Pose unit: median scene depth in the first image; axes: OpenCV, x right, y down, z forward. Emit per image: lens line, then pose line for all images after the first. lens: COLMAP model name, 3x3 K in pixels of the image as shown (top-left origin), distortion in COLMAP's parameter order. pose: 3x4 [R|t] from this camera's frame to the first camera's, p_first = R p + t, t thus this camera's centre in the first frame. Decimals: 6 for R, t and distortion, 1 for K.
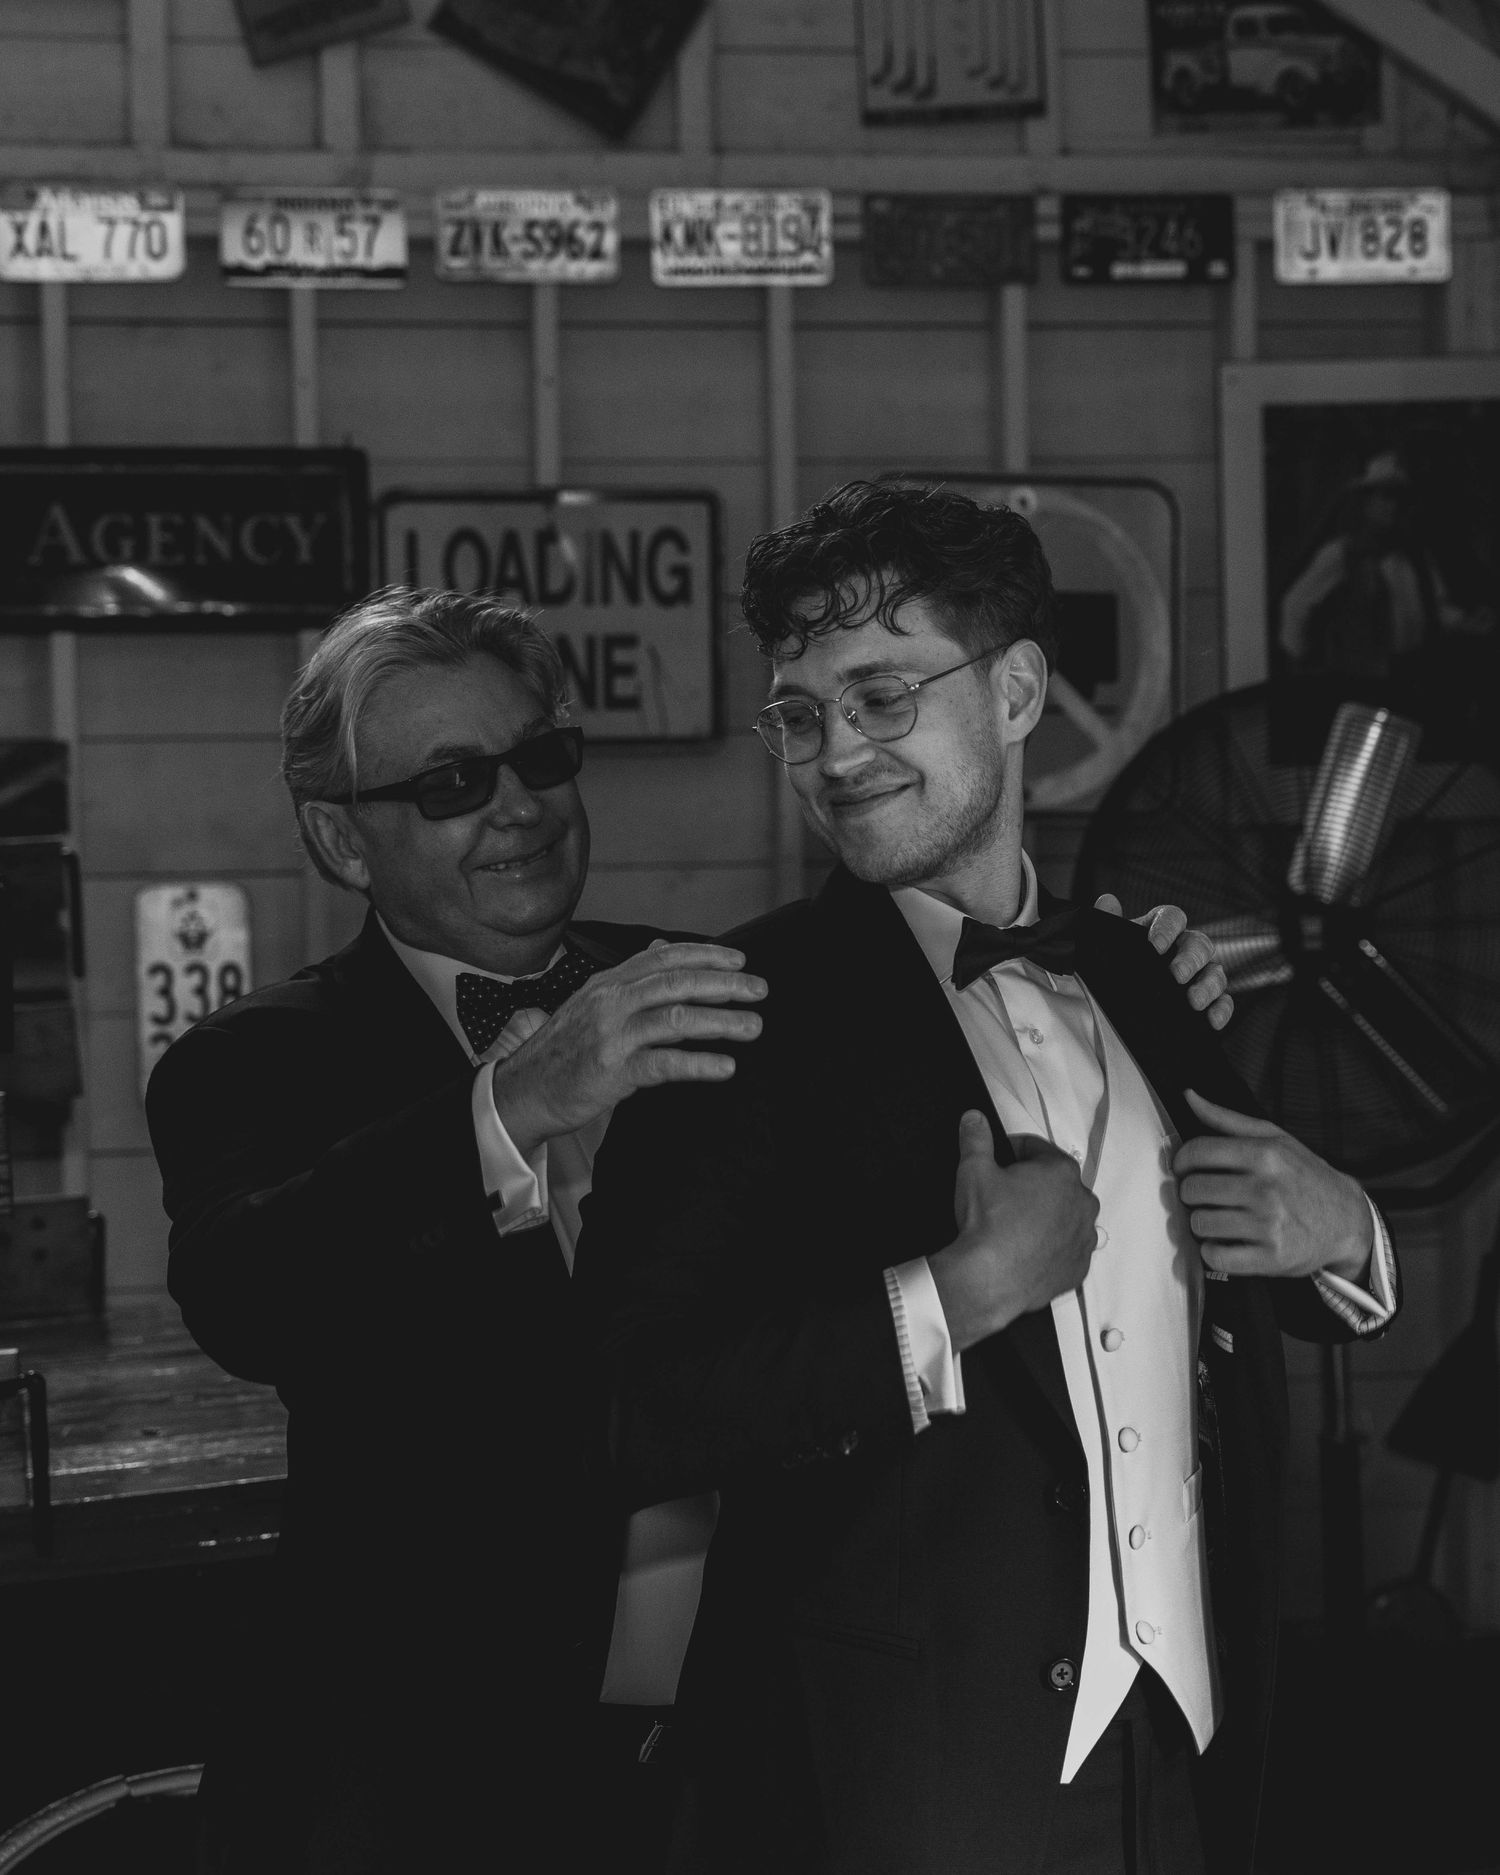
lens RADIAL K [[3478.3, 0, 752.1], [0, 3478.3, 927.4], [0, 0, 1]] dist [0.176536, 0.000000]
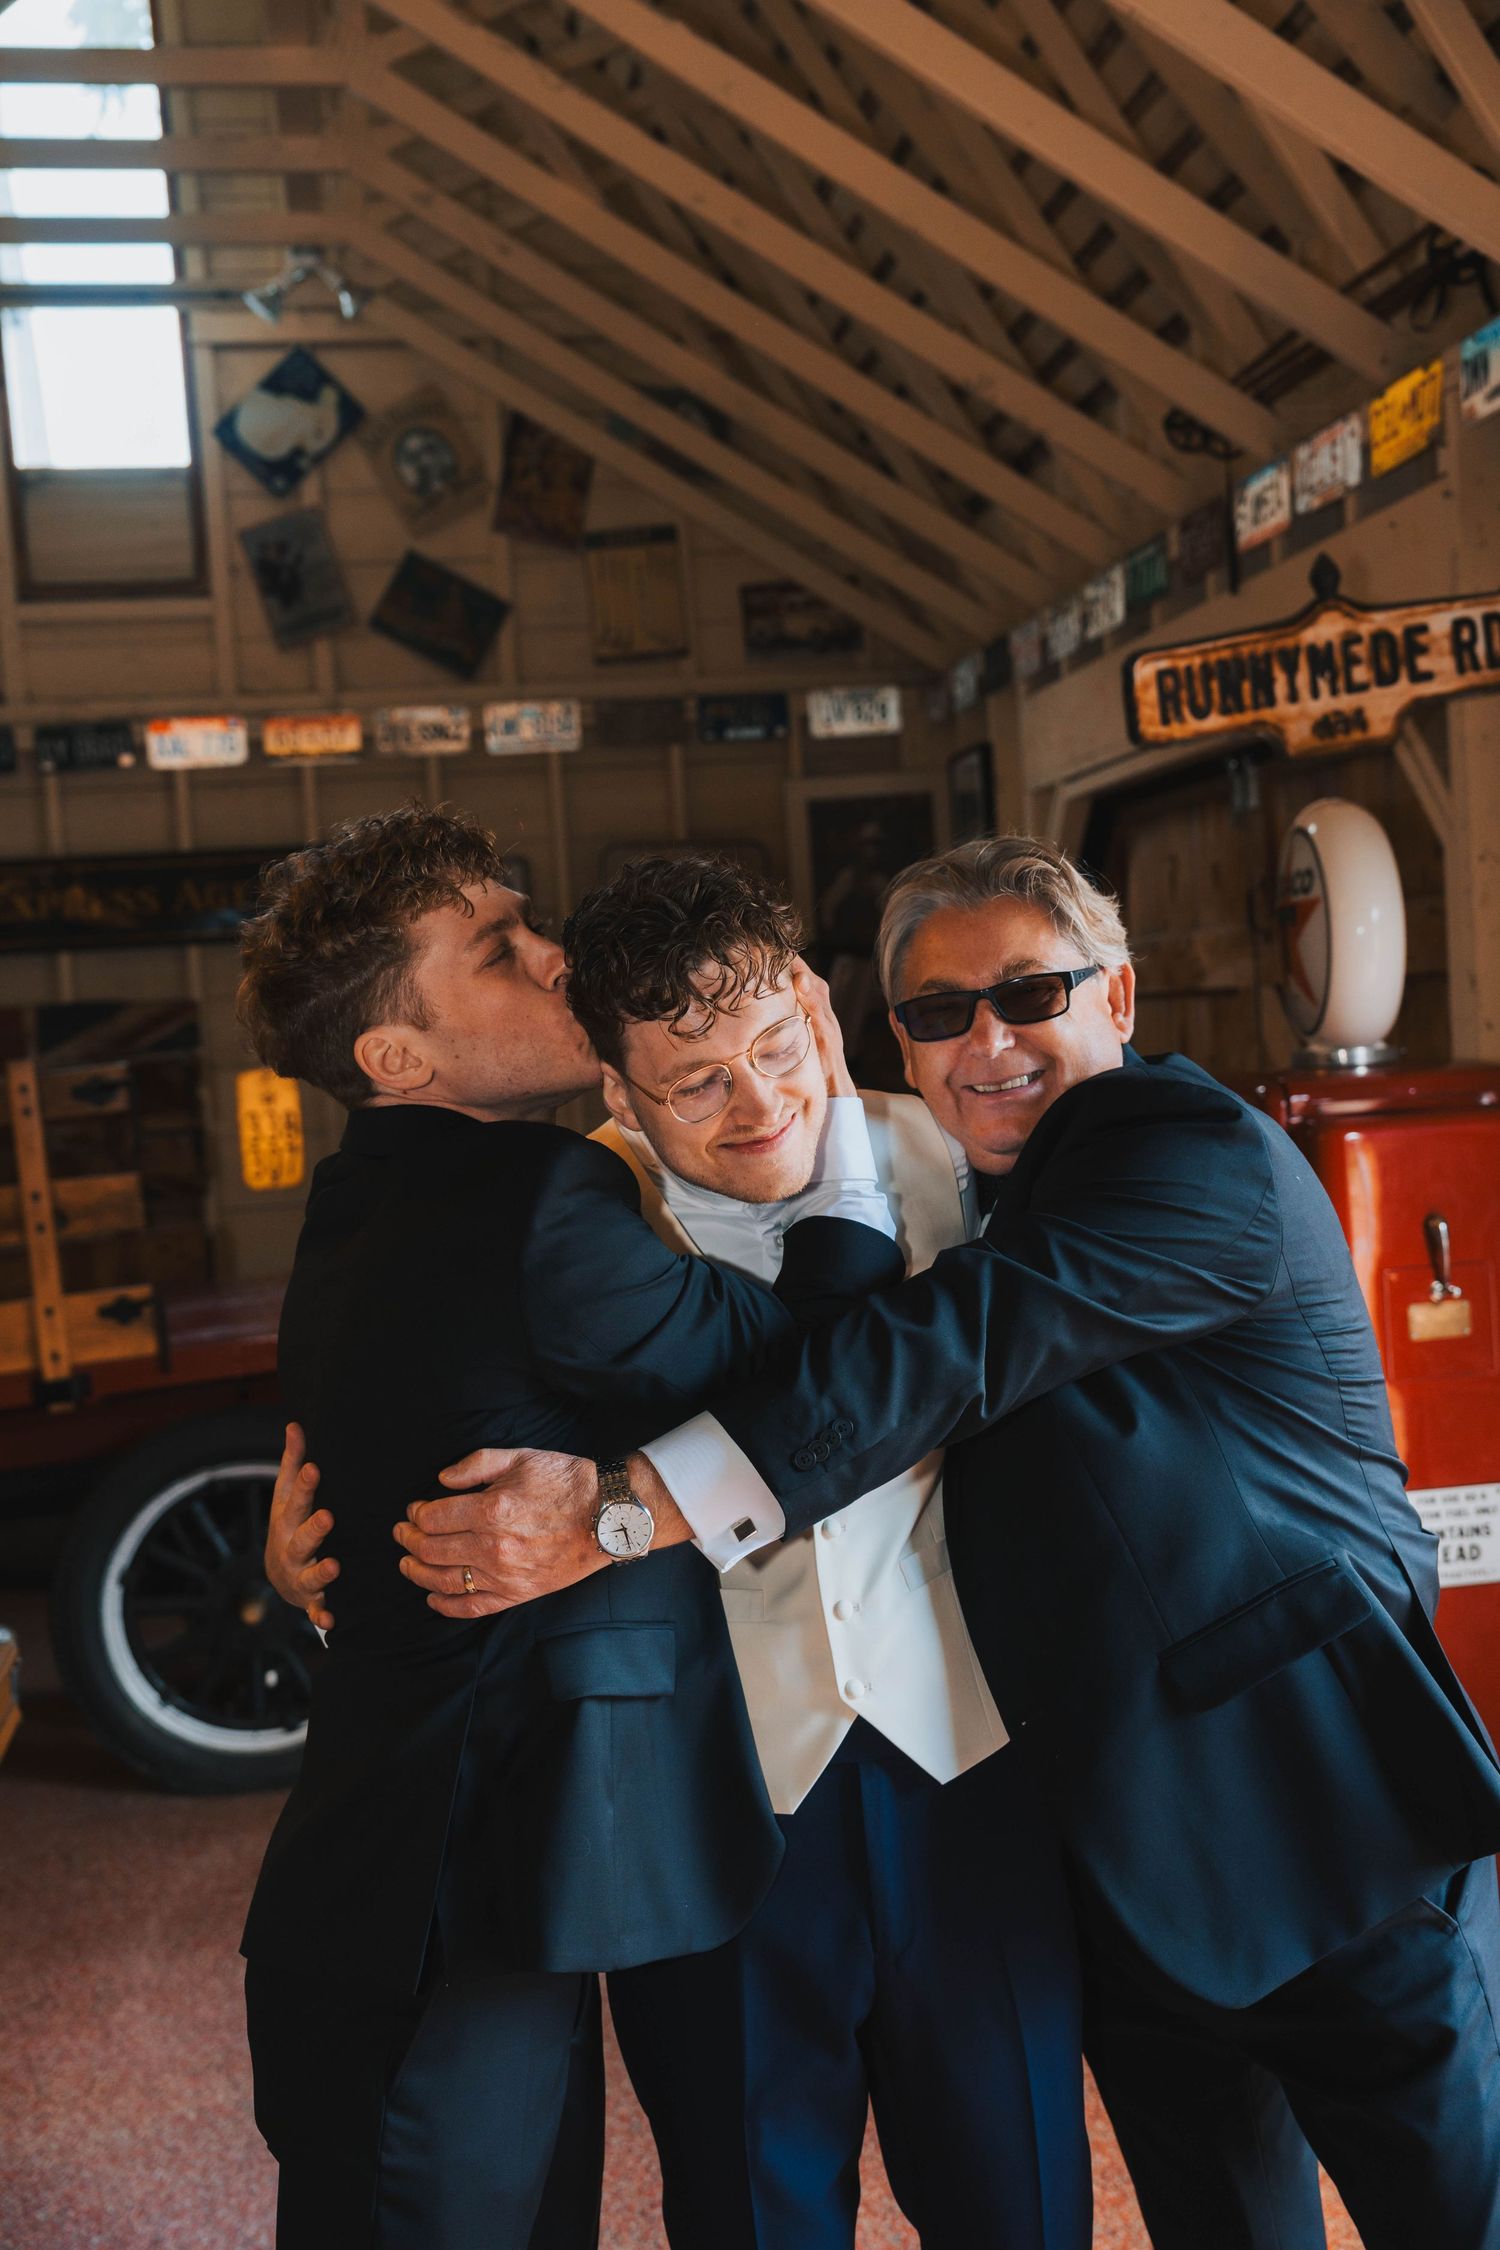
lens RADIAL K [[2735.4, 0, 745.0], [0, 2735.4, 1140.6], [0, 0, 1]] dist [0.195127, 0.000000]
pose [[0.998955, -0.045692, 0.001274, 0.102460], [0.045693, 0.998955, -0.000341, 0.039268], [-0.001257, 0.000399, 0.999999, -0.532119]]
